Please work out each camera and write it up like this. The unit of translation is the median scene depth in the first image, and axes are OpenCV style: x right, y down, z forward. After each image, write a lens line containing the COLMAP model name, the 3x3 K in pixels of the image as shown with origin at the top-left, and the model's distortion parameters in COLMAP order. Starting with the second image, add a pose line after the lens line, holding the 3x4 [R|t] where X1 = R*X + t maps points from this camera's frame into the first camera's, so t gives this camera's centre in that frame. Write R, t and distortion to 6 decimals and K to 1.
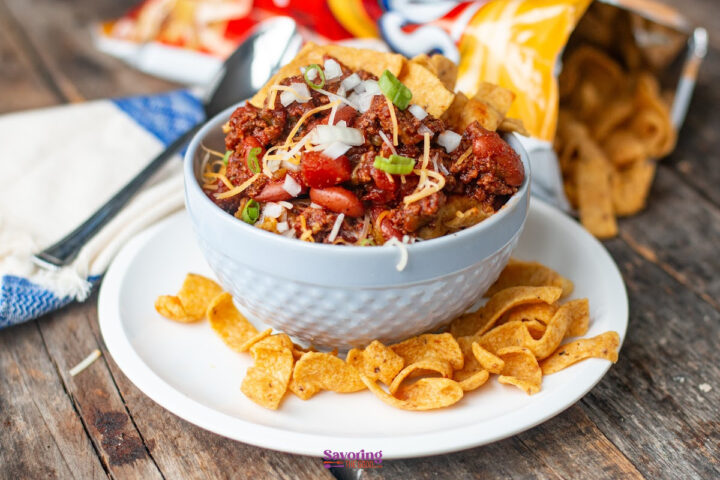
lens RADIAL K [[1737.4, 0, 357.2], [0, 1737.4, 241.5], [0, 0, 1]] dist [-0.153180, 0.000000]
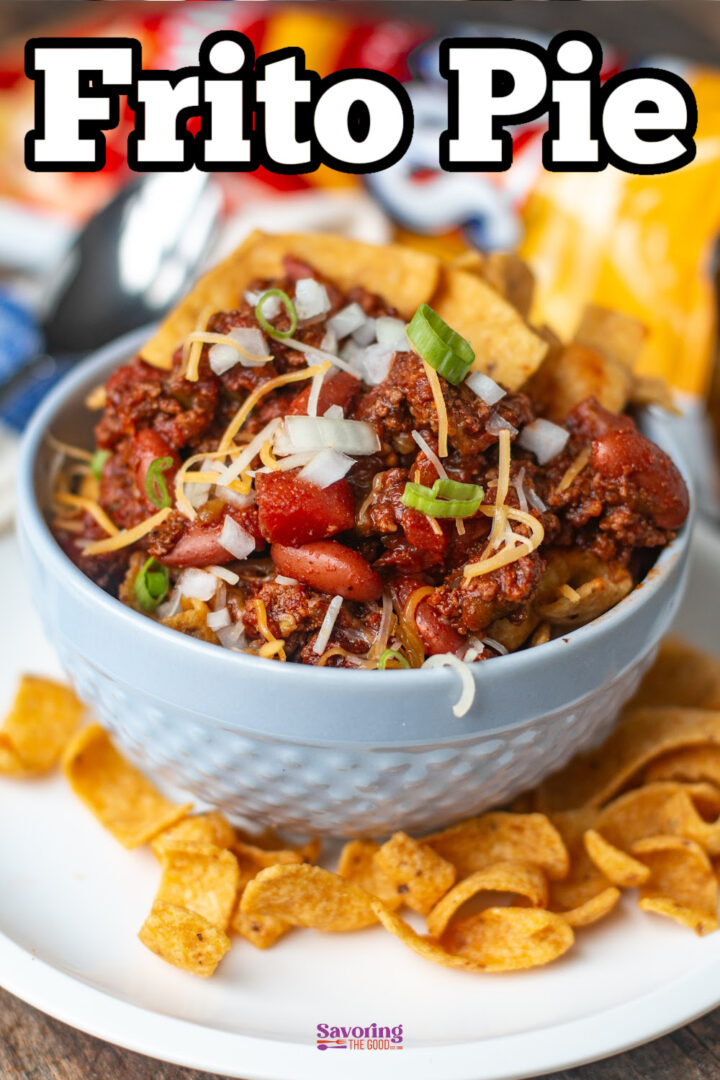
lens RADIAL K [[2606.1, 0, 375.9], [0, 2606.1, 585.4], [0, 0, 1]] dist [-0.153180, 0.000000]
pose [[0.998027, -0.009434, 0.062071, -0.043572], [0.004085, 0.996309, 0.085745, -0.081663], [-0.062651, -0.085323, 0.994382, 0.244655]]
